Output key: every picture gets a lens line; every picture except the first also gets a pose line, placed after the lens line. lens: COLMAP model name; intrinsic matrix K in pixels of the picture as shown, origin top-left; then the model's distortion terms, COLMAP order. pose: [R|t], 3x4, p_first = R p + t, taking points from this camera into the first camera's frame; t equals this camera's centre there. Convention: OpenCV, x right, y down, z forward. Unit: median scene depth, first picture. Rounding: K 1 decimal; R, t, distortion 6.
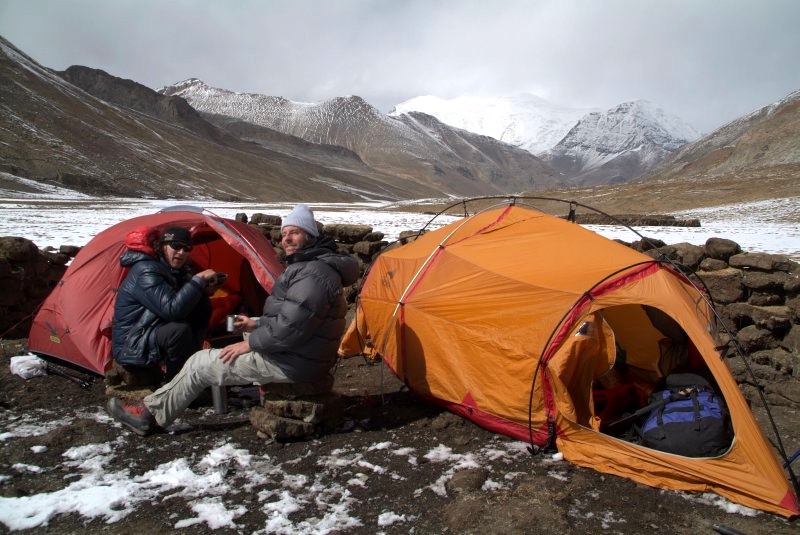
lens RADIAL K [[589.9, 0, 400.0], [0, 589.9, 267.5], [0, 0, 1]] dist [-0.000663, -0.000215]
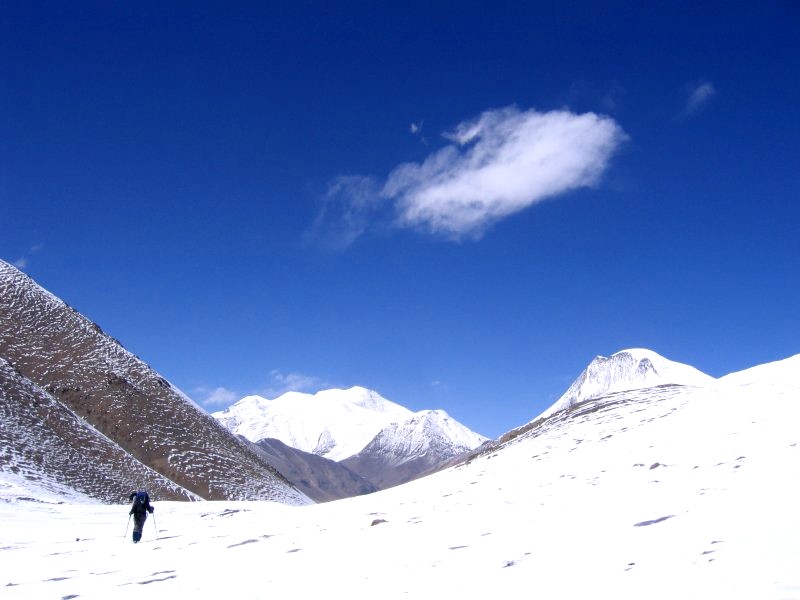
lens RADIAL K [[824.4, 0, 399.4], [0, 824.4, 313.3], [0, 0, 1]] dist [-0.110181, -0.010804]
pose [[0.962337, 0.067189, 0.263425, -0.141691], [0.016835, 0.952390, -0.304418, 0.051072], [-0.271336, 0.297388, 0.915389, -0.703426]]
